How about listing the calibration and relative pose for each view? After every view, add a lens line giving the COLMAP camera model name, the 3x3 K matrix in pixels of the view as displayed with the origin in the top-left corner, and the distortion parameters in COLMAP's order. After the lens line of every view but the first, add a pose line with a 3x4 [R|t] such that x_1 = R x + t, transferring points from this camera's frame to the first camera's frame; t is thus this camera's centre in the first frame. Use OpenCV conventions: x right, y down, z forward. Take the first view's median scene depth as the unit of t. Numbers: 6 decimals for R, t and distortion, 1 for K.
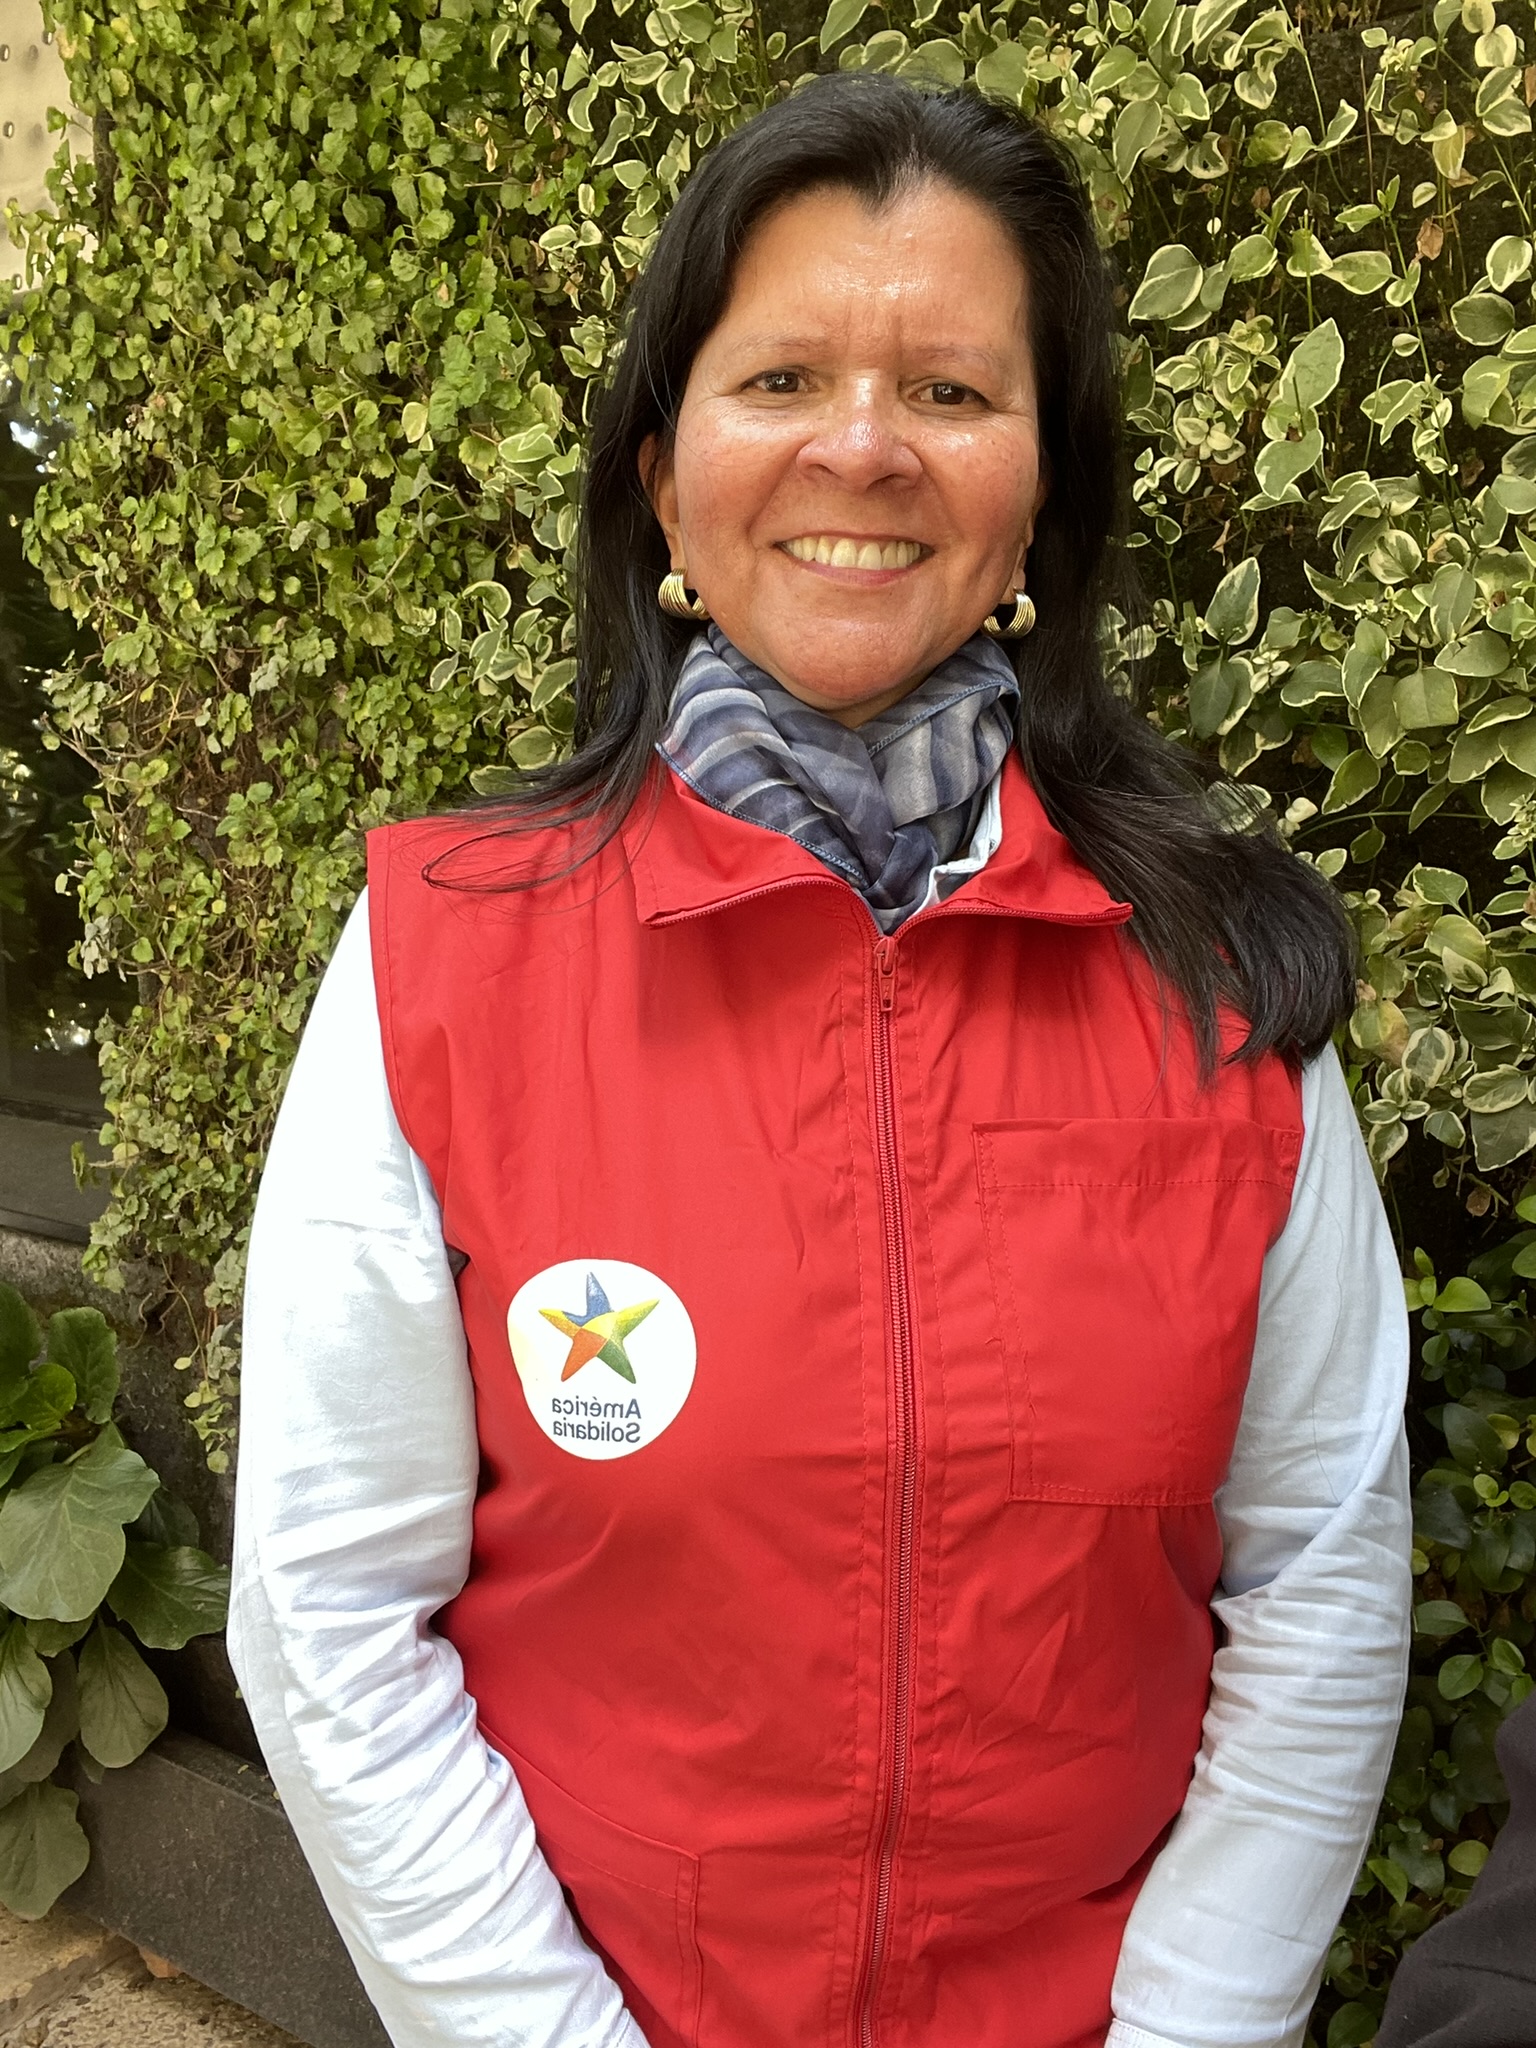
lens RADIAL K [[1766.8, 0, 768.0], [0, 1766.8, 1024.0], [0, 0, 1]] dist [0.070479, -0.090268]
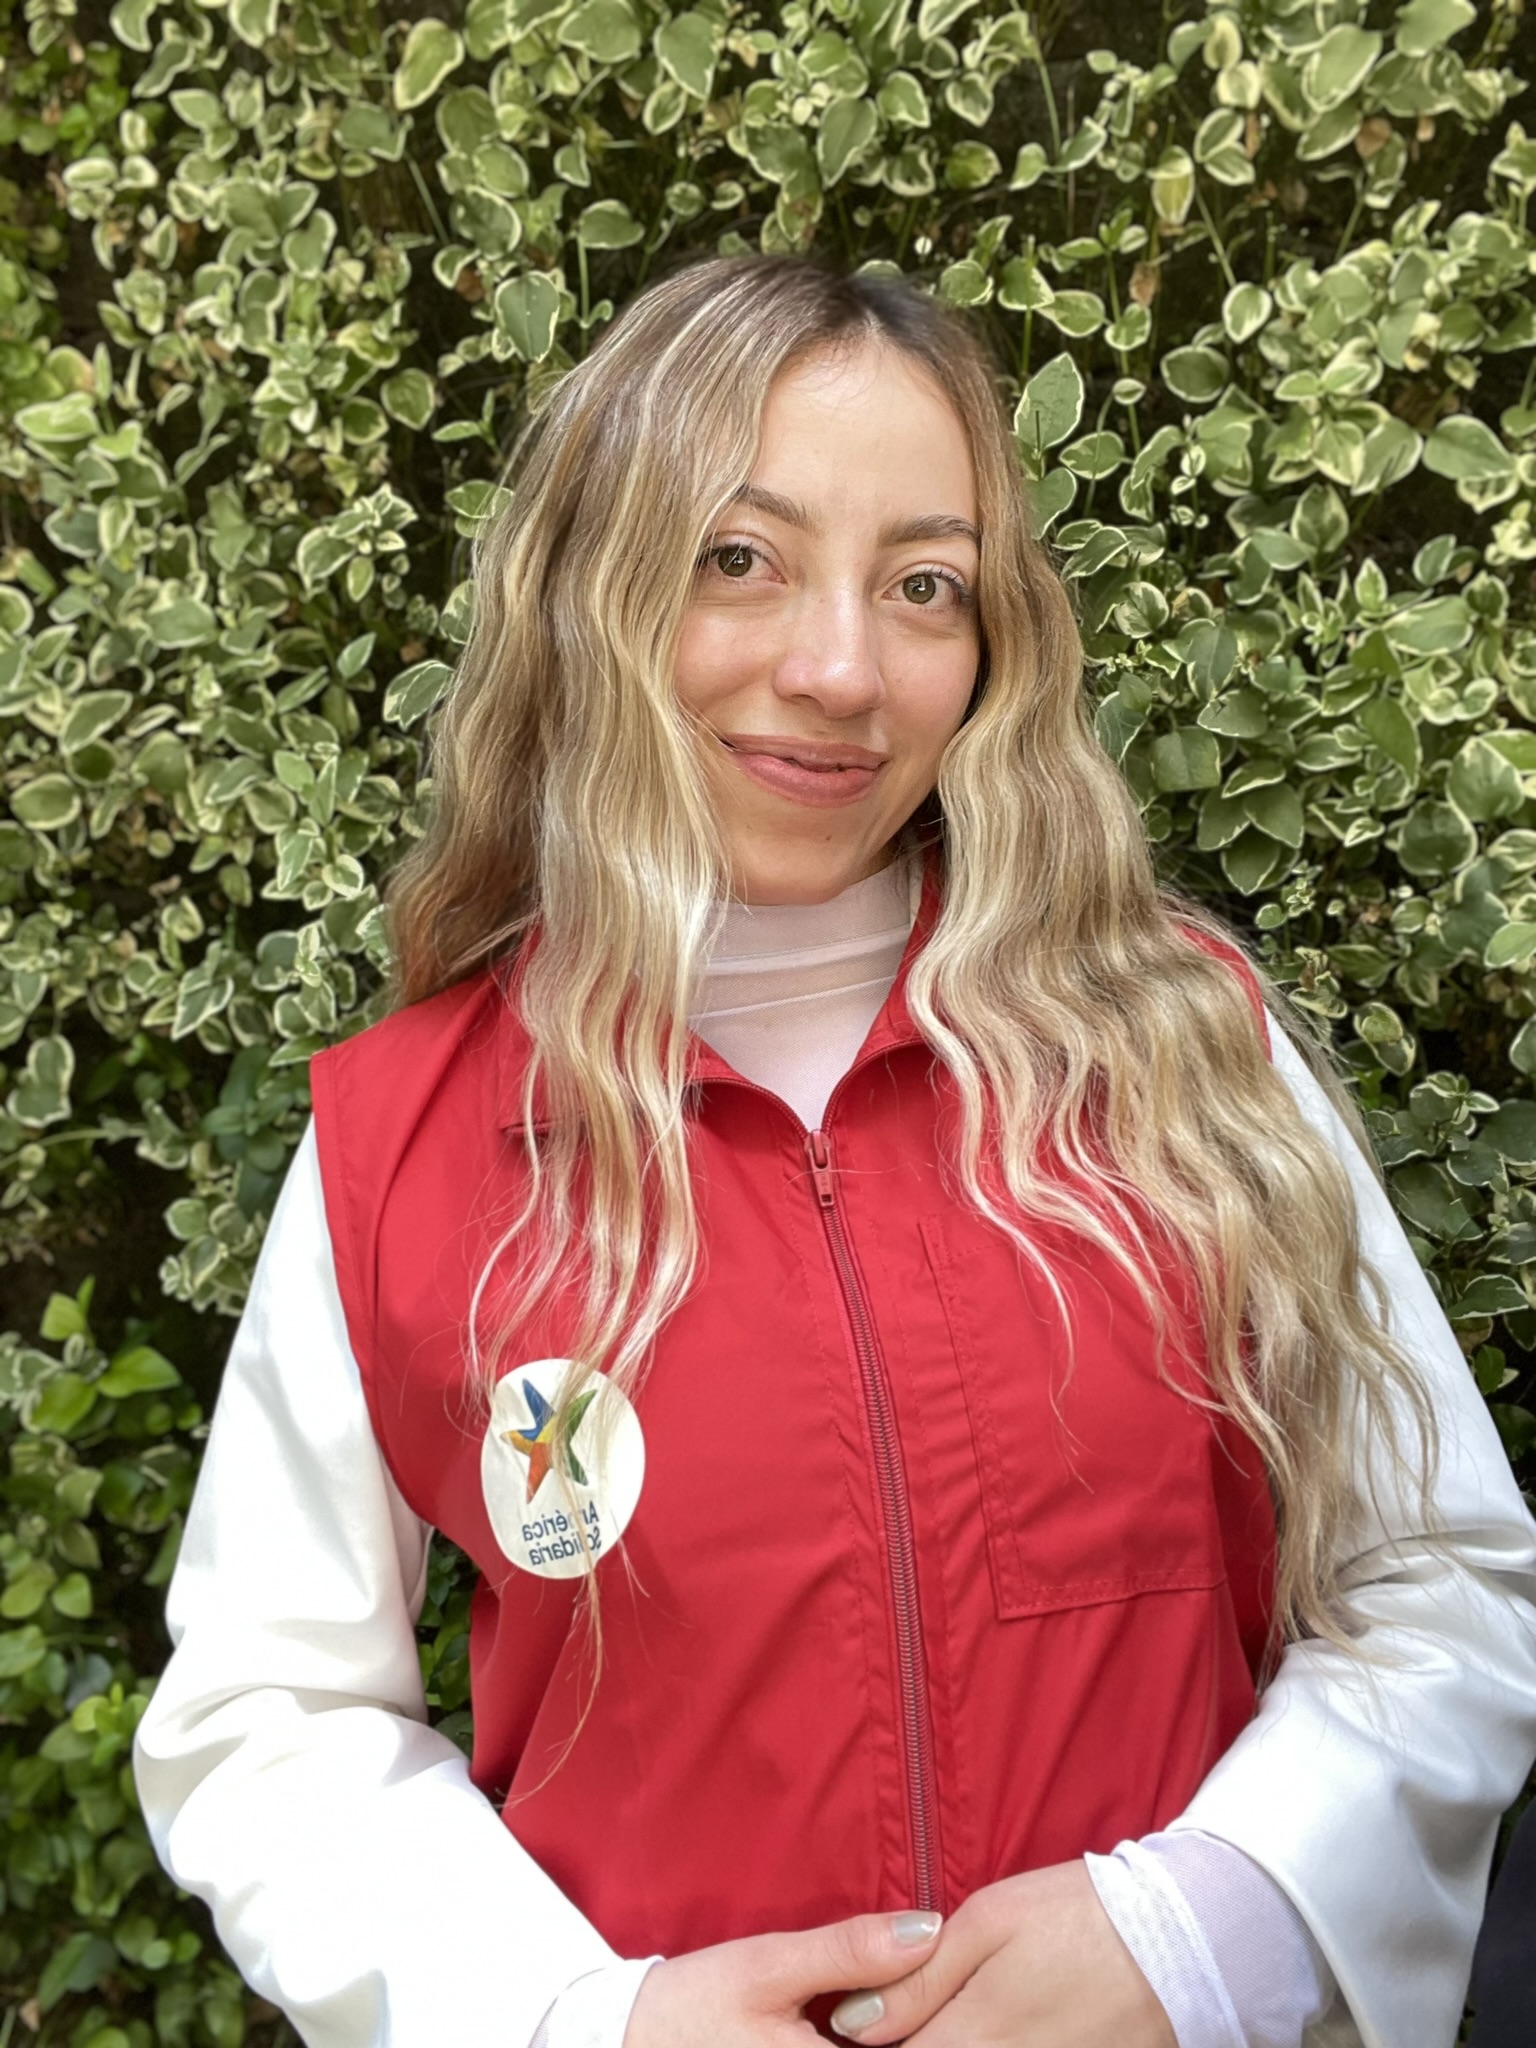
lens RADIAL K [[1749.8, 0, 768.0], [0, 1749.8, 1024.0], [0, 0, 1]] dist [0.071375, -0.087511]
pose [[0.933815, -0.022600, 0.357041, -0.129854], [0.041063, 0.998178, -0.044215, -0.008650], [-0.355392, 0.055950, 0.933042, 0.167306]]
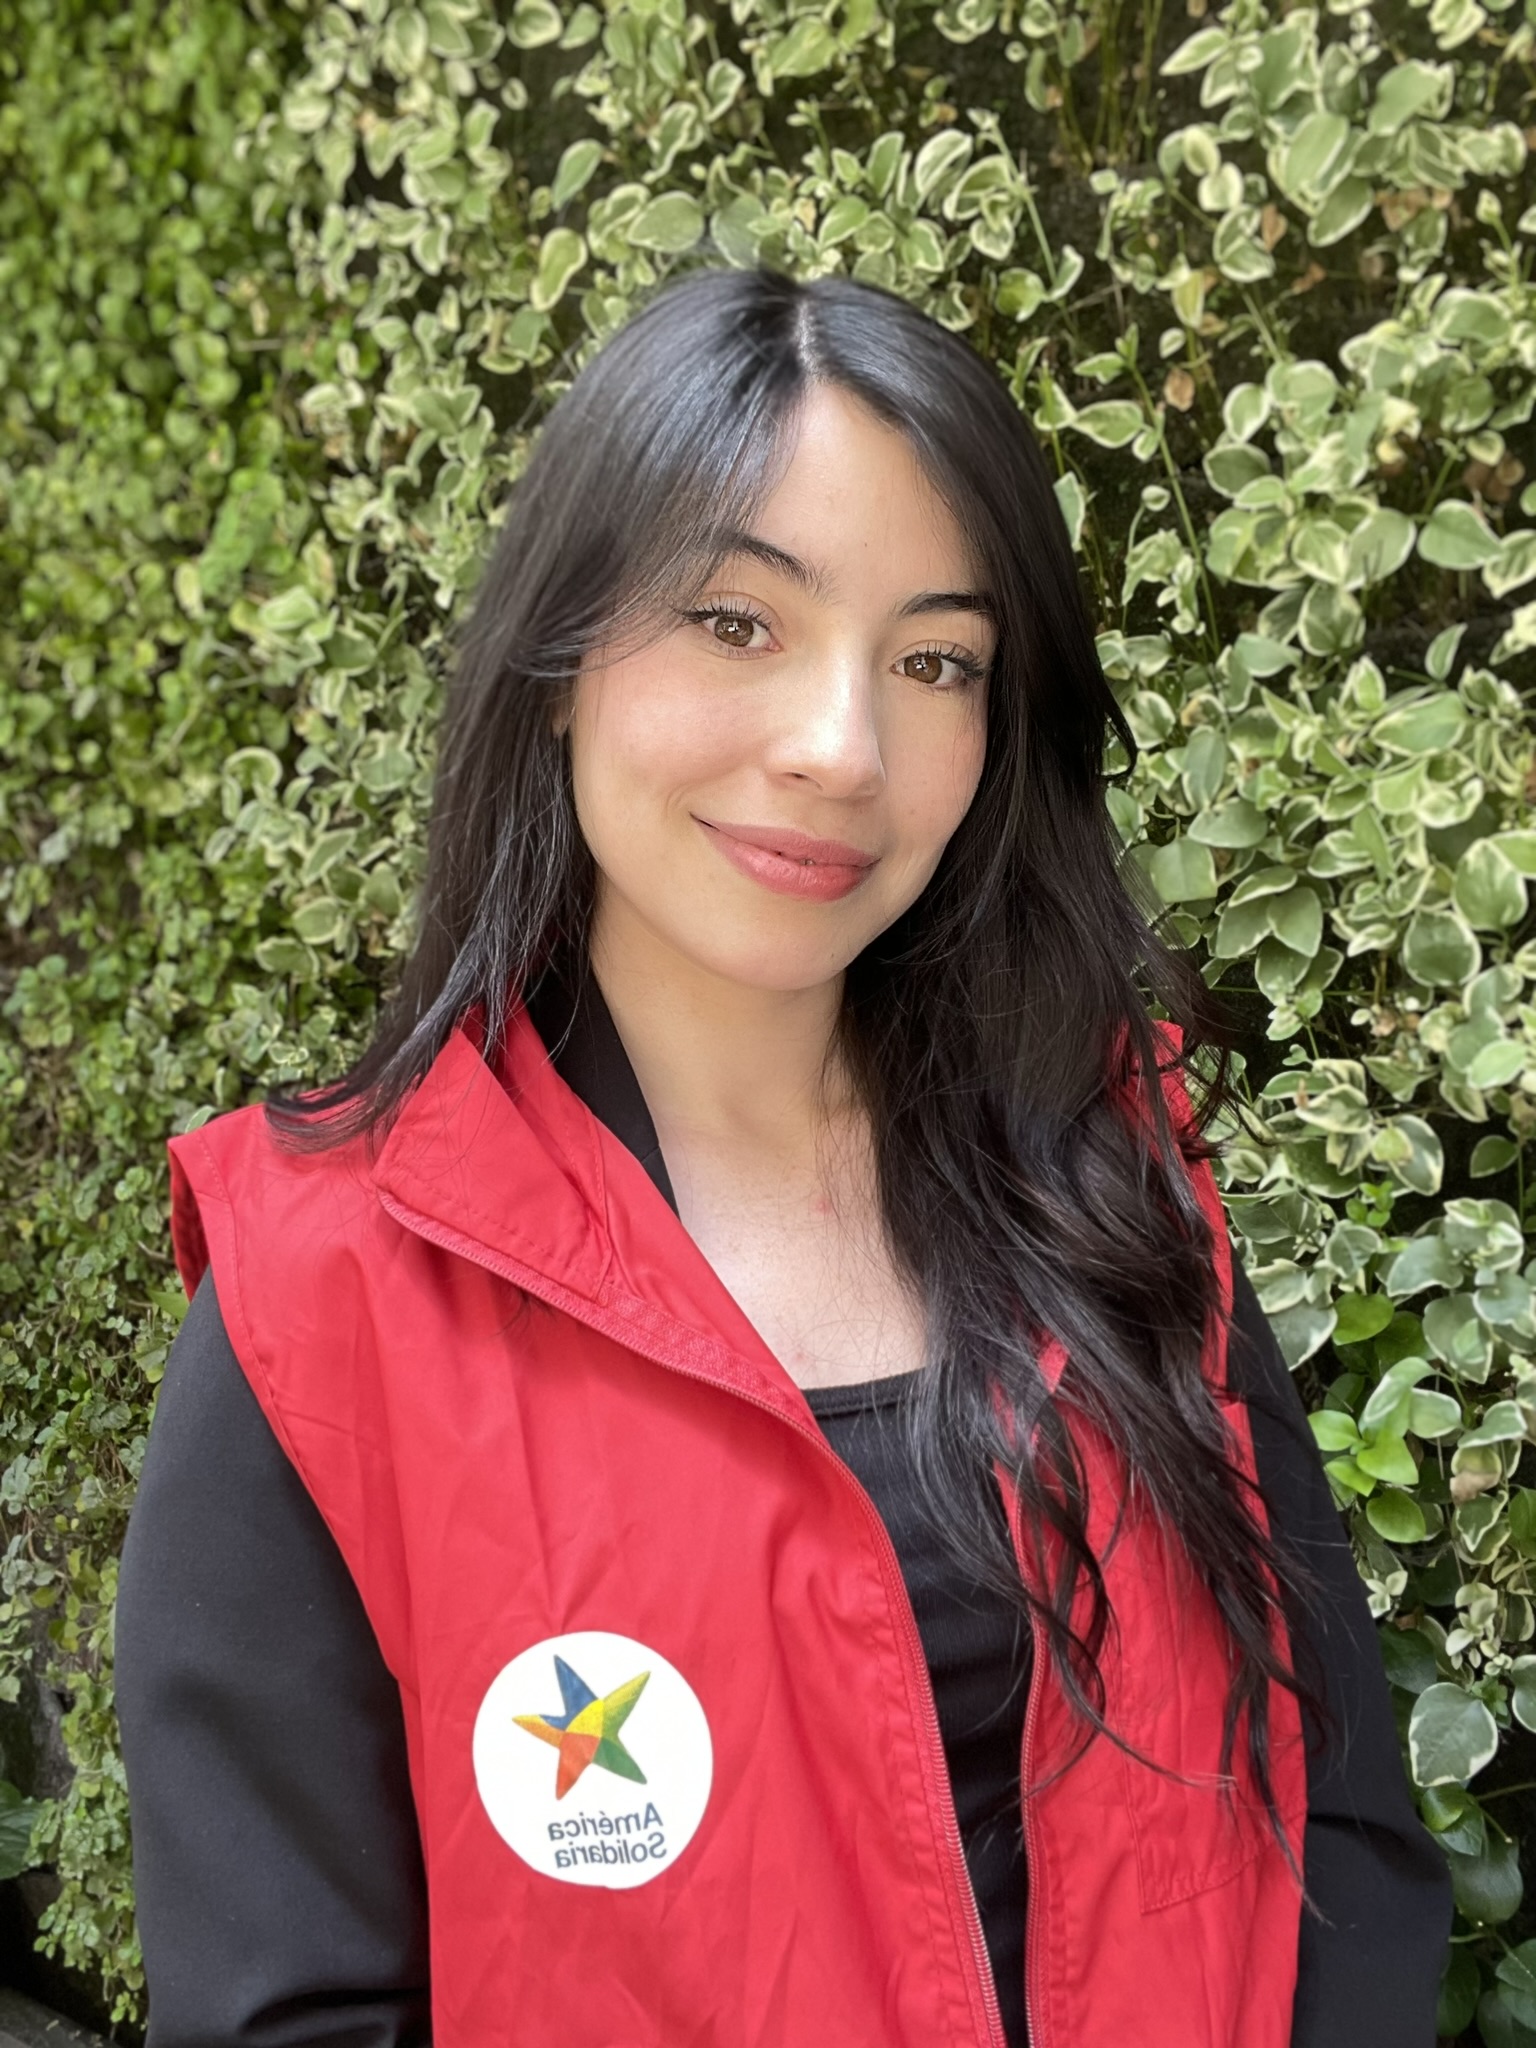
lens RADIAL K [[1749.8, 0, 768.0], [0, 1749.8, 1024.0], [0, 0, 1]] dist [0.071375, -0.087511]
pose [[0.999703, -0.021115, 0.012175, 0.106028], [0.021909, 0.997354, -0.069312, -0.033384], [-0.010679, 0.069558, 0.997521, 0.072254]]
